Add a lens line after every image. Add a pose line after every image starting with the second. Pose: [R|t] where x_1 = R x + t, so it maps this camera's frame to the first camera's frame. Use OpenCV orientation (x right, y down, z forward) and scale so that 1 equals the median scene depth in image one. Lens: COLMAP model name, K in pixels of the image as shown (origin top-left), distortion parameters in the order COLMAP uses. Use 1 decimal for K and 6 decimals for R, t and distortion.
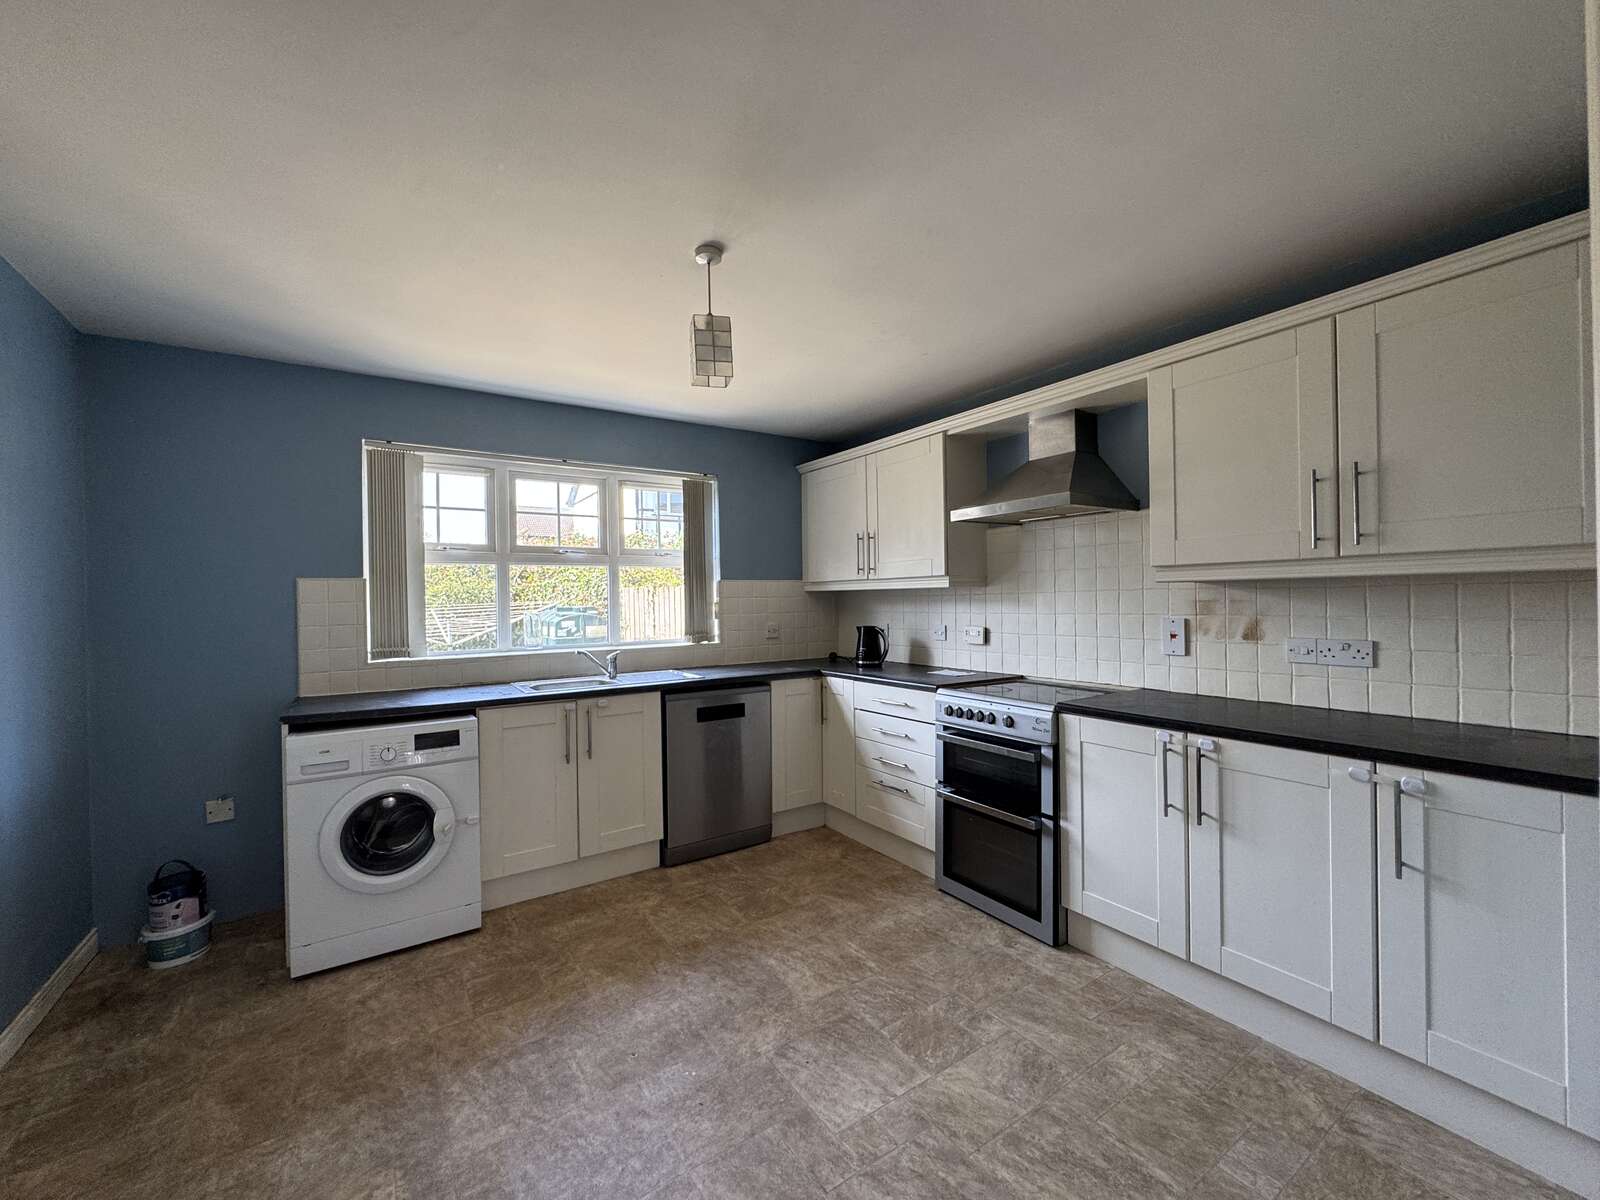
lens RADIAL K [[633.5, 0, 803.3], [0, 633.5, 598.6], [0, 0, 1]] dist [-0.007641, 0.000187]
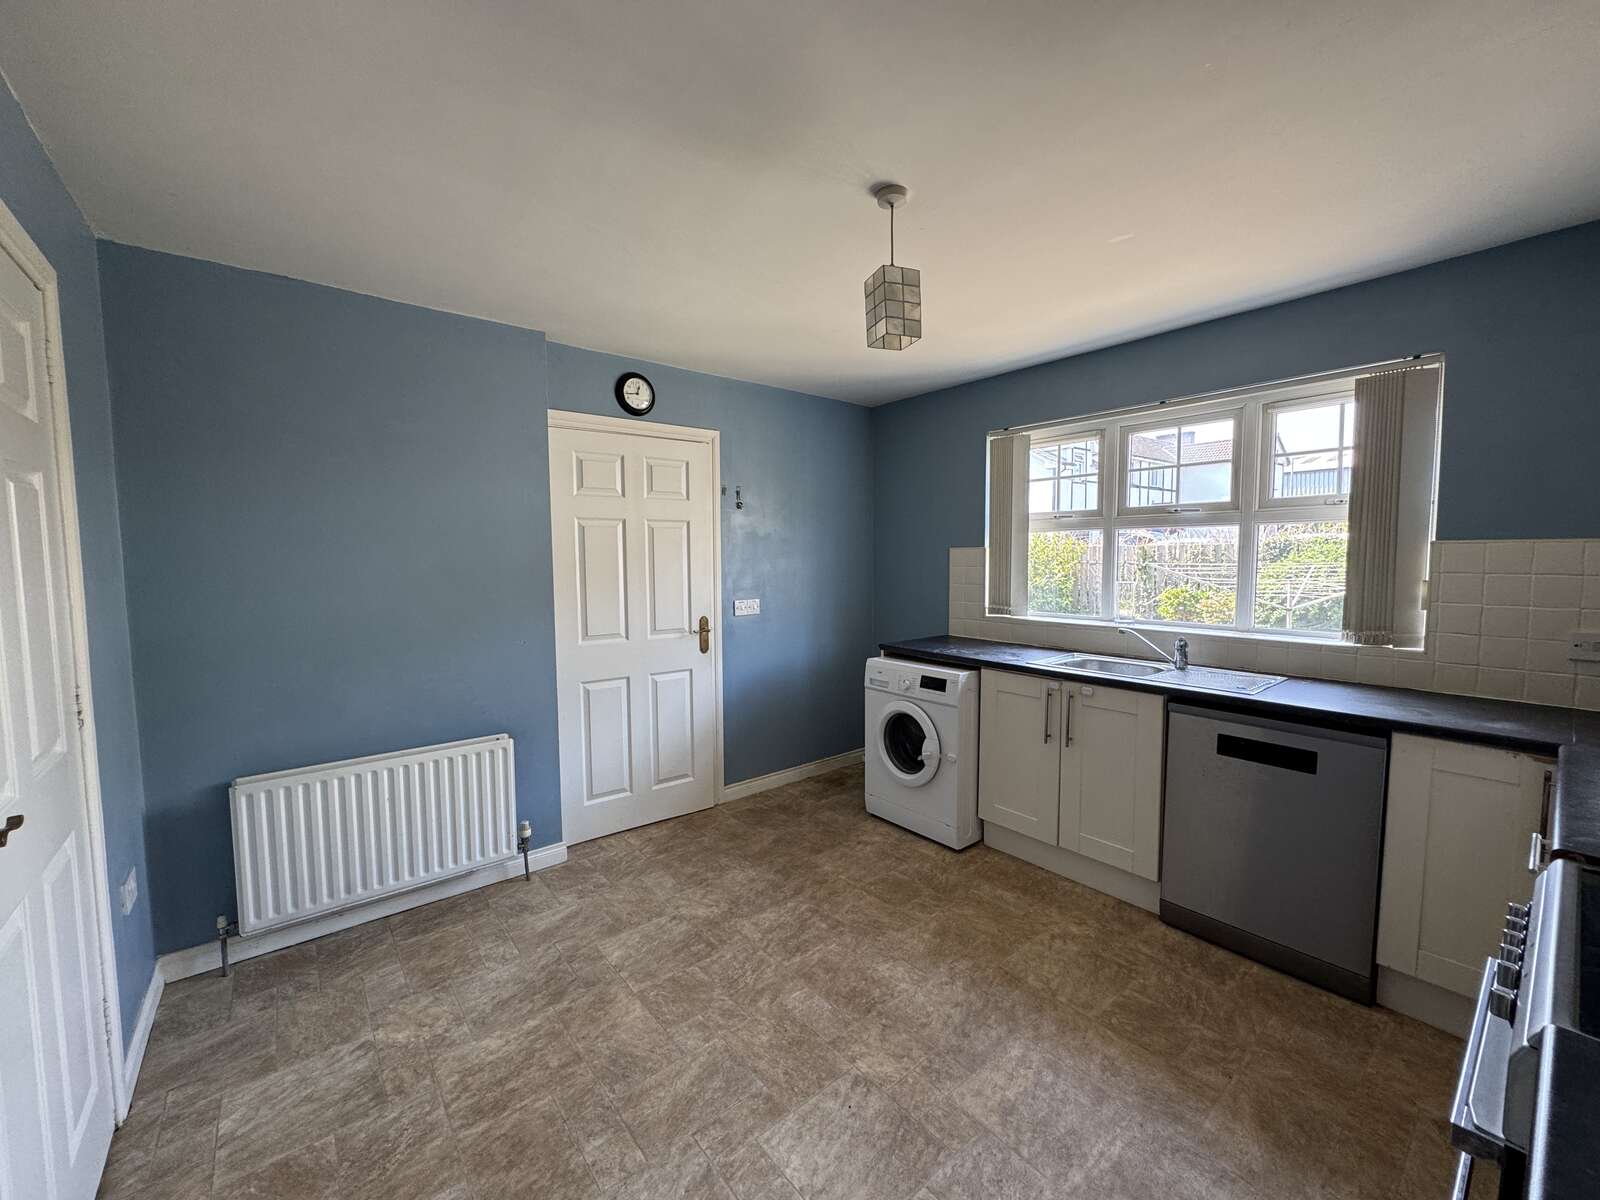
lens RADIAL K [[633.5, 0, 797.5], [0, 633.5, 601.0], [0, 0, 1]] dist [-0.007641, 0.000187]
pose [[0.090435, 0.088226, -0.991987, 0.530642], [0.005576, 0.996008, 0.089092, -0.041956], [0.995887, -0.013588, 0.089582, 0.546422]]
